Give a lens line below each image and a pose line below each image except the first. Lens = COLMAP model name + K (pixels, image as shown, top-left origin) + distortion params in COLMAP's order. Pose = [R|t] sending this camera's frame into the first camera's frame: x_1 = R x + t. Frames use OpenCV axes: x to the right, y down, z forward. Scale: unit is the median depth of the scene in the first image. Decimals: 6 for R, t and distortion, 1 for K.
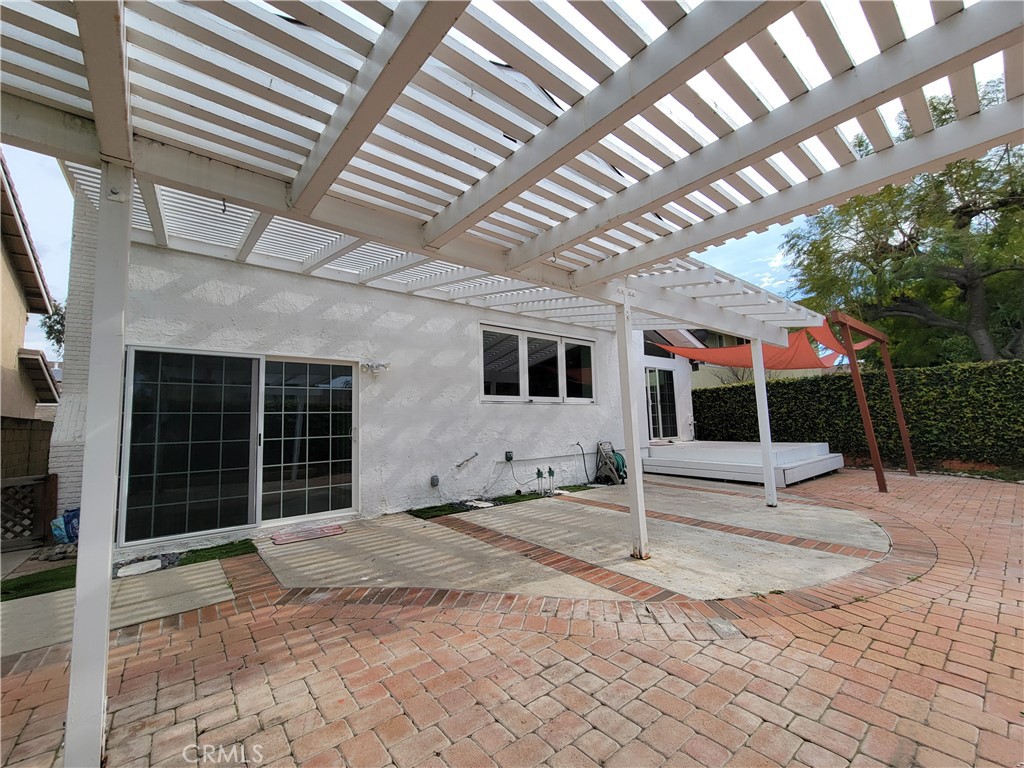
lens RADIAL K [[418.2, 0, 510.7], [0, 418.2, 385.8], [0, 0, 1]] dist [-0.000805, 0.000114]
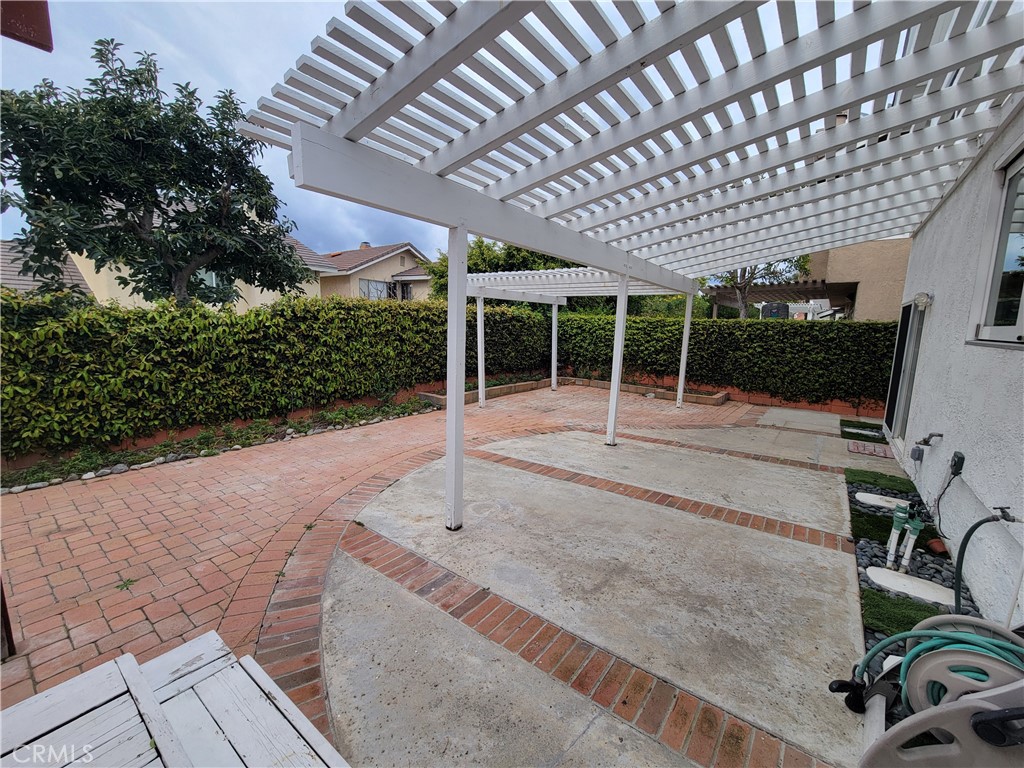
lens RADIAL K [[418.2, 0, 505.5], [0, 418.2, 387.5], [0, 0, 1]] dist [-0.000805, 0.000114]
pose [[-0.973254, 0.041592, -0.225936, 0.769323], [0.027298, 0.997444, 0.066026, 0.059418], [0.228105, 0.058092, -0.971902, 1.791243]]
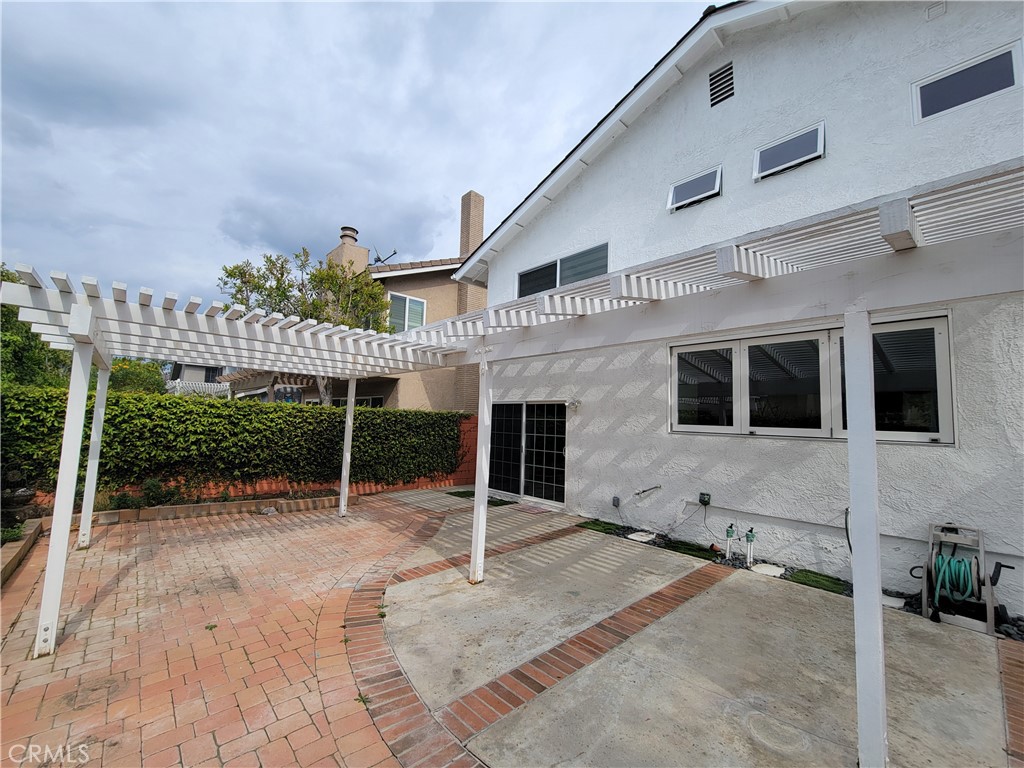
lens RADIAL K [[418.2, 0, 503.9], [0, 418.2, 385.9], [0, 0, 1]] dist [-0.000805, 0.000114]
pose [[0.055266, -0.053538, -0.997035, 1.111146], [0.059167, 0.996982, -0.050256, -0.052045], [0.996717, -0.056214, 0.058267, 0.768811]]
